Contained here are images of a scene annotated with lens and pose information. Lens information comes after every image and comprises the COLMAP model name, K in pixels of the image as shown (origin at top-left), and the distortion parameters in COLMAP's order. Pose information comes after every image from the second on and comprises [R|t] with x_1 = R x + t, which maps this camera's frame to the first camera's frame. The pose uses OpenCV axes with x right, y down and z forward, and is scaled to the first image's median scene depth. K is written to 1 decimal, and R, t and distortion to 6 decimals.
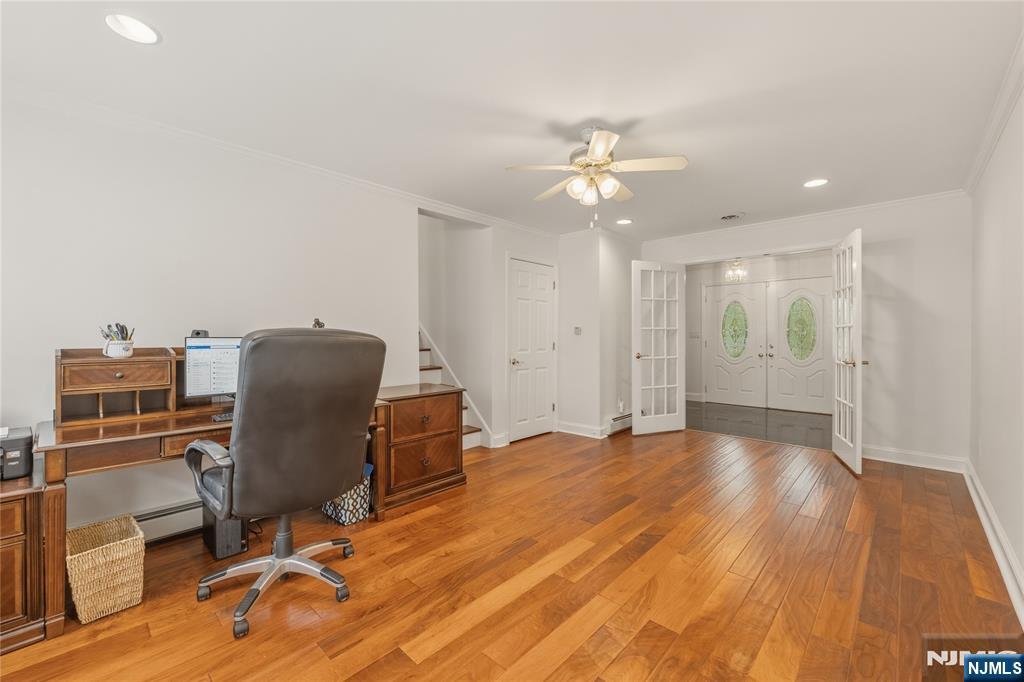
lens RADIAL K [[419.9, 0, 509.5], [0, 419.9, 340.3], [0, 0, 1]] dist [0.002404, 0.000741]
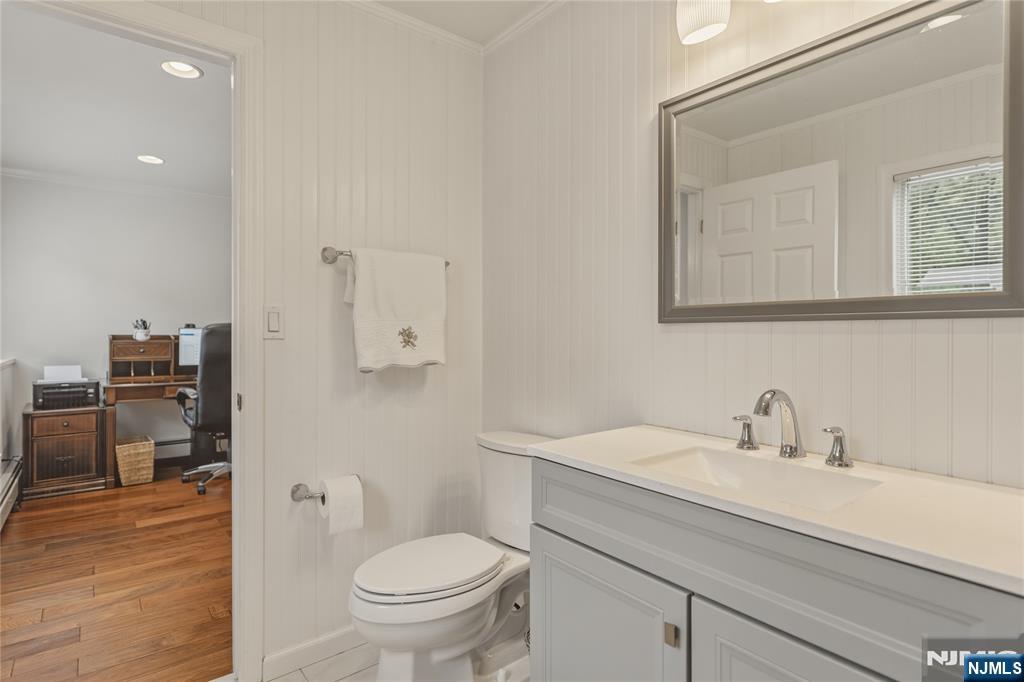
lens RADIAL K [[522.6, 0, 513.7], [0, 522.6, 336.3], [0, 0, 1]] dist [0.001030, 0.000006]
pose [[0.991263, 0.007244, -0.131703, 0.850938], [-0.007464, 0.999971, -0.001174, 0.019056], [0.131691, 0.002147, 0.991289, -0.909585]]
